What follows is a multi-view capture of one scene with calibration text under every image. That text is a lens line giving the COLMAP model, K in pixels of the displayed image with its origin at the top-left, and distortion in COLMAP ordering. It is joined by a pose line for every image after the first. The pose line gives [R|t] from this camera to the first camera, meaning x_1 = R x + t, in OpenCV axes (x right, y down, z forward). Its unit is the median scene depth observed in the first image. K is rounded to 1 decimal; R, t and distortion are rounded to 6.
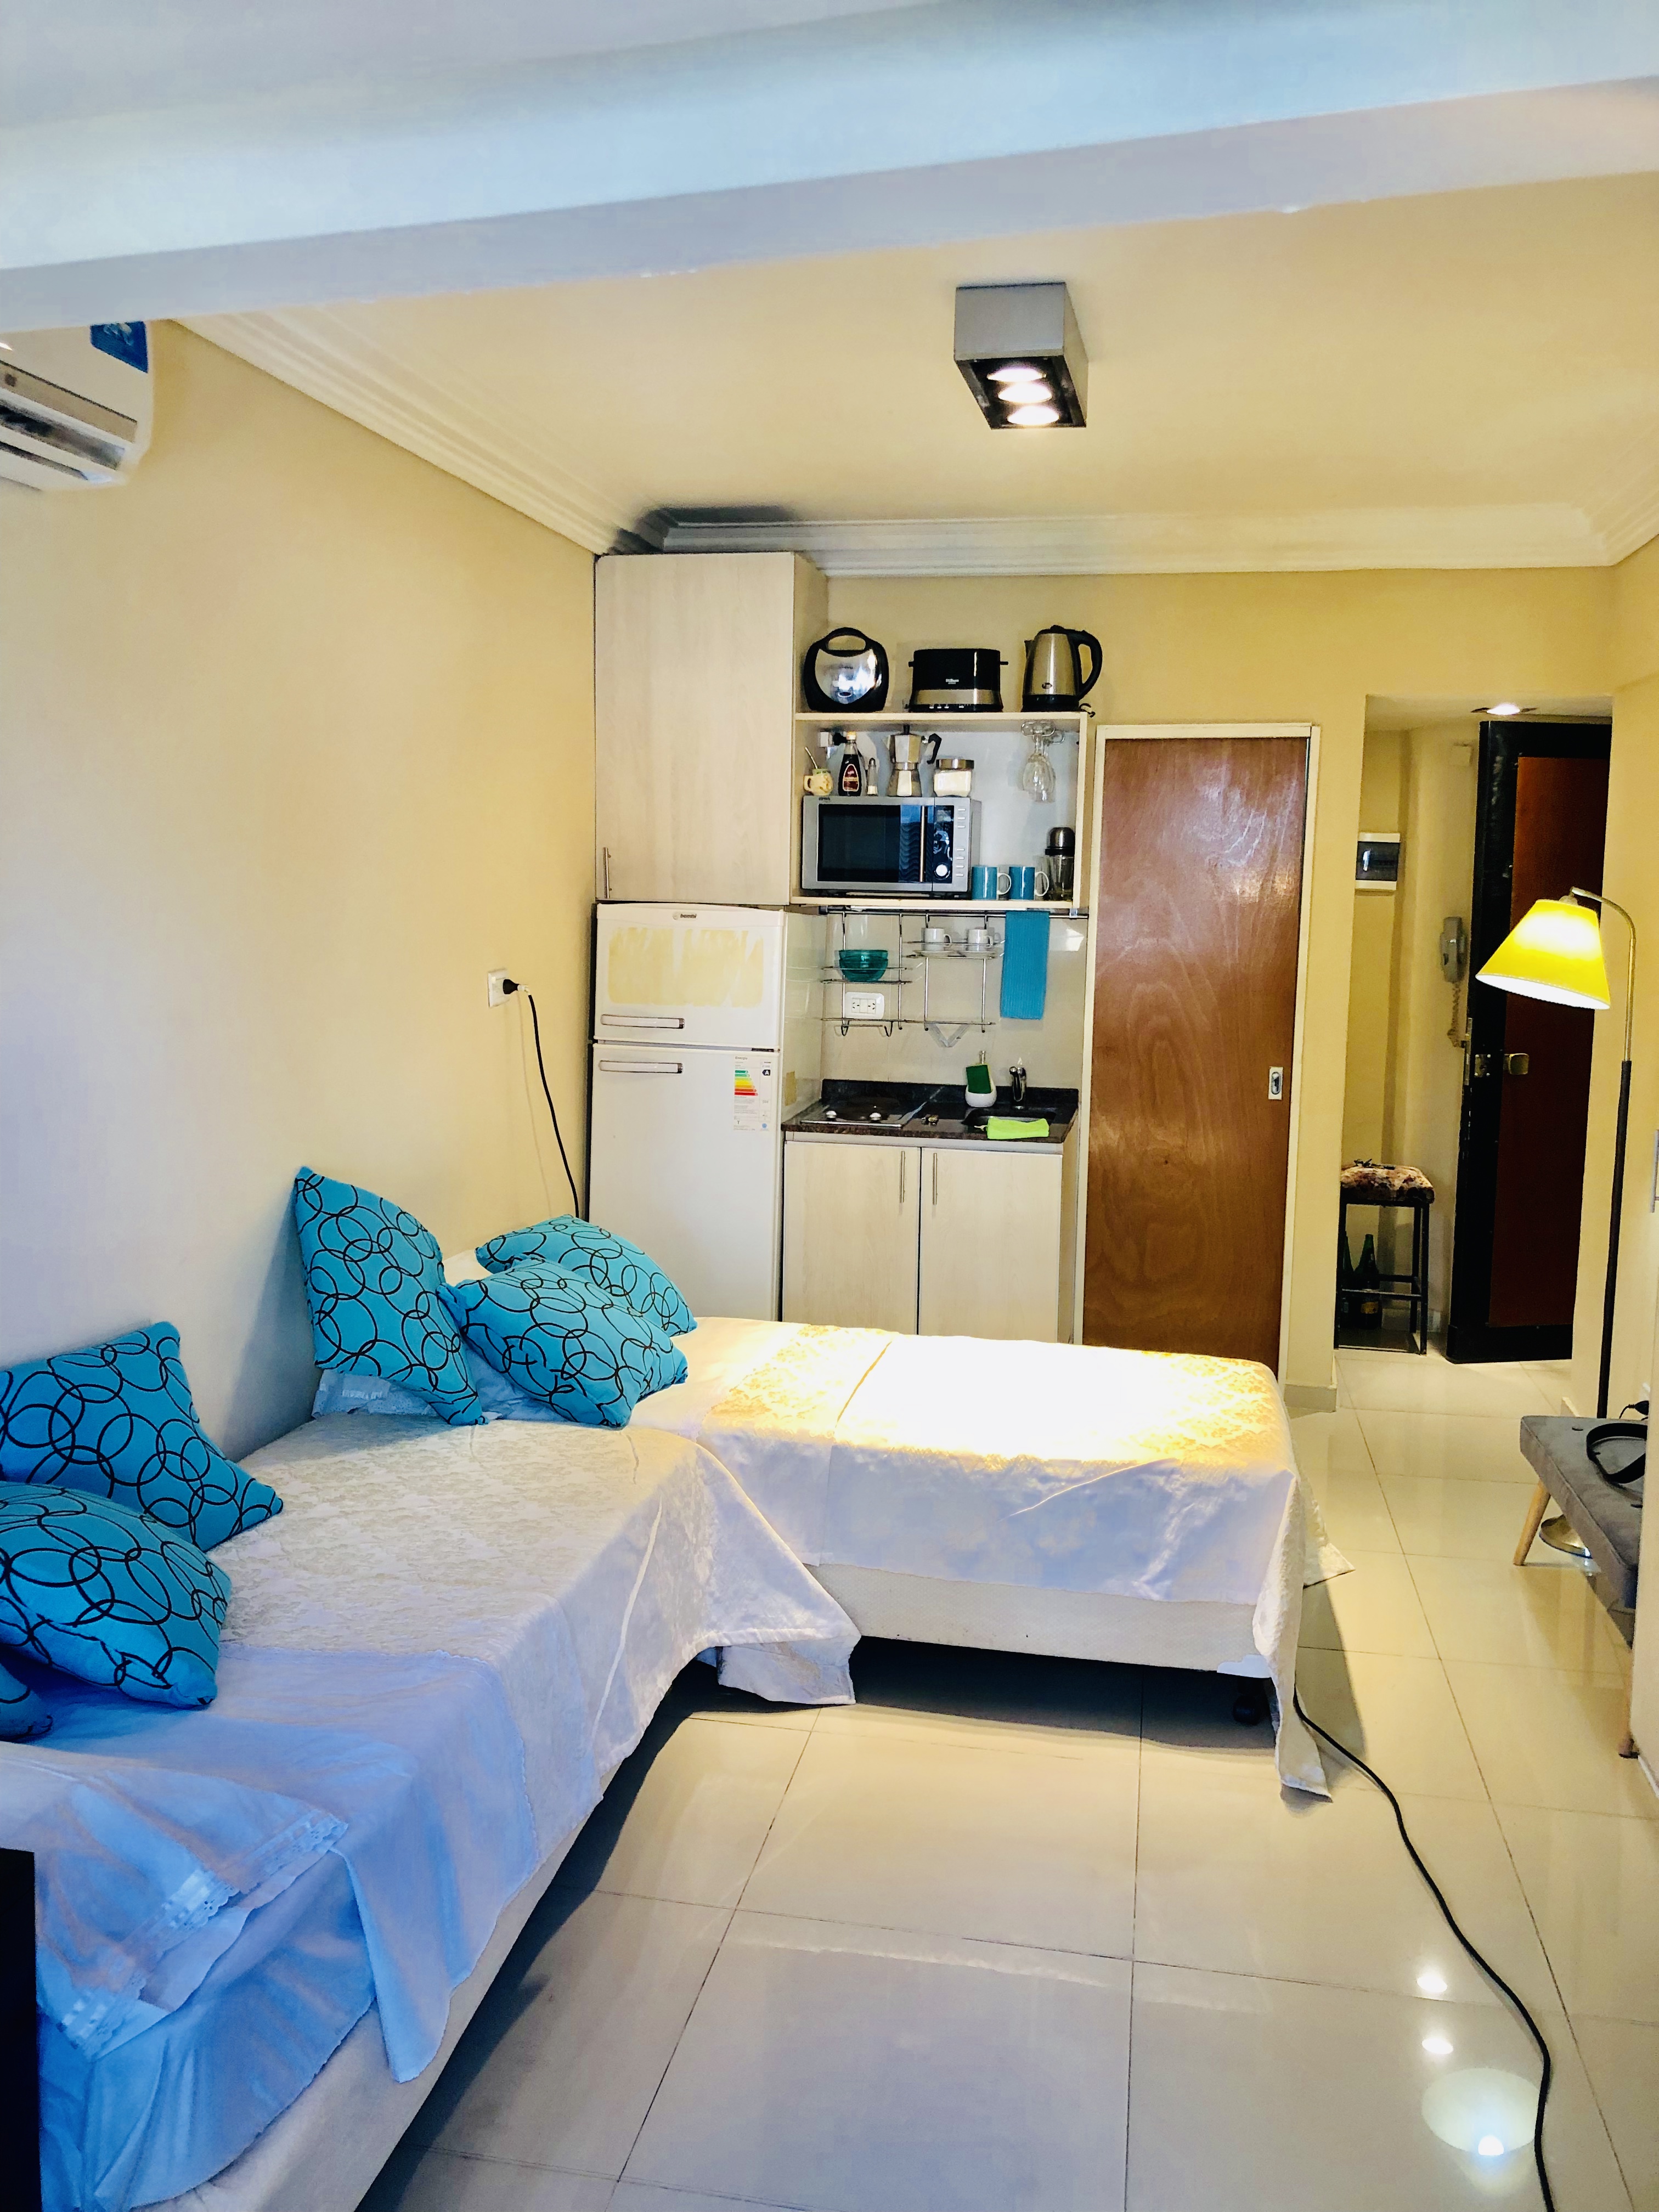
lens RADIAL K [[1780.2, 0, 829.5], [0, 1780.2, 1106.0], [0, 0, 1]] dist [0.003849, -0.106659]
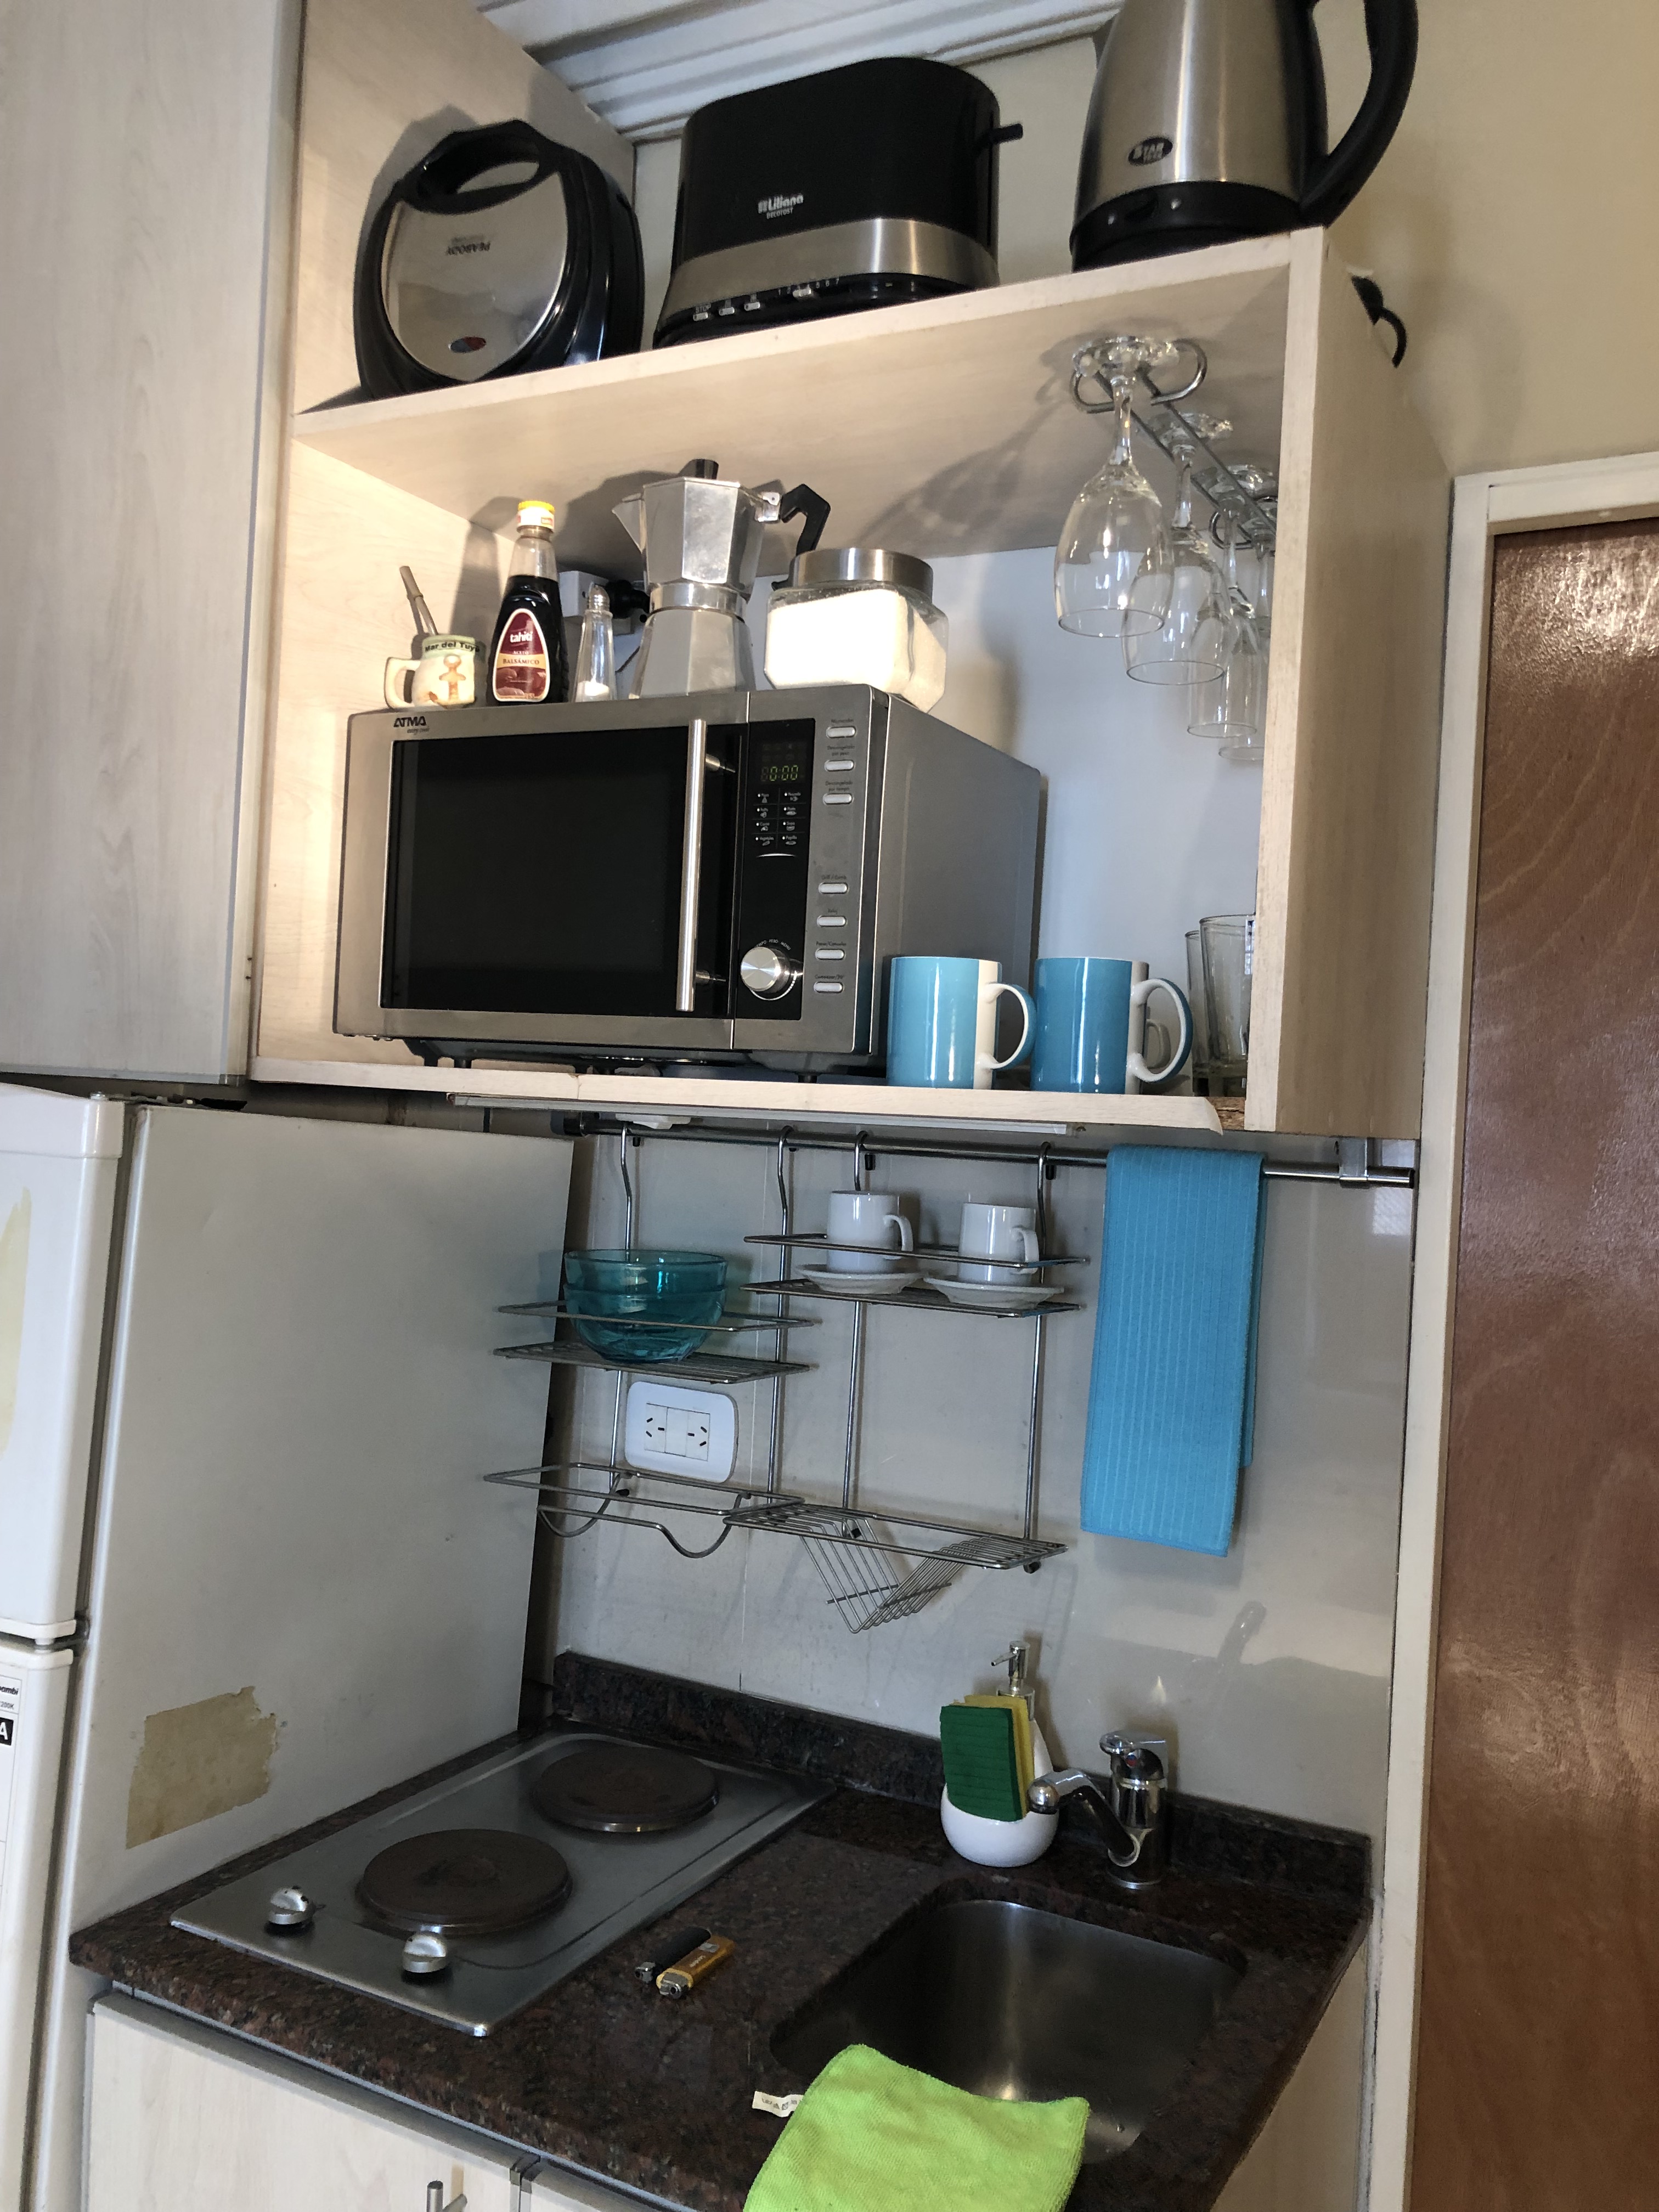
lens RADIAL K [[1780.2, 0, 829.5], [0, 1780.2, 1106.0], [0, 0, 1]] dist [0.003849, -0.106659]
pose [[0.954987, 0.028207, -0.295303, 0.138989], [-0.066511, 0.990485, -0.120482, -0.079280], [0.289095, 0.134700, 0.947776, 0.727455]]
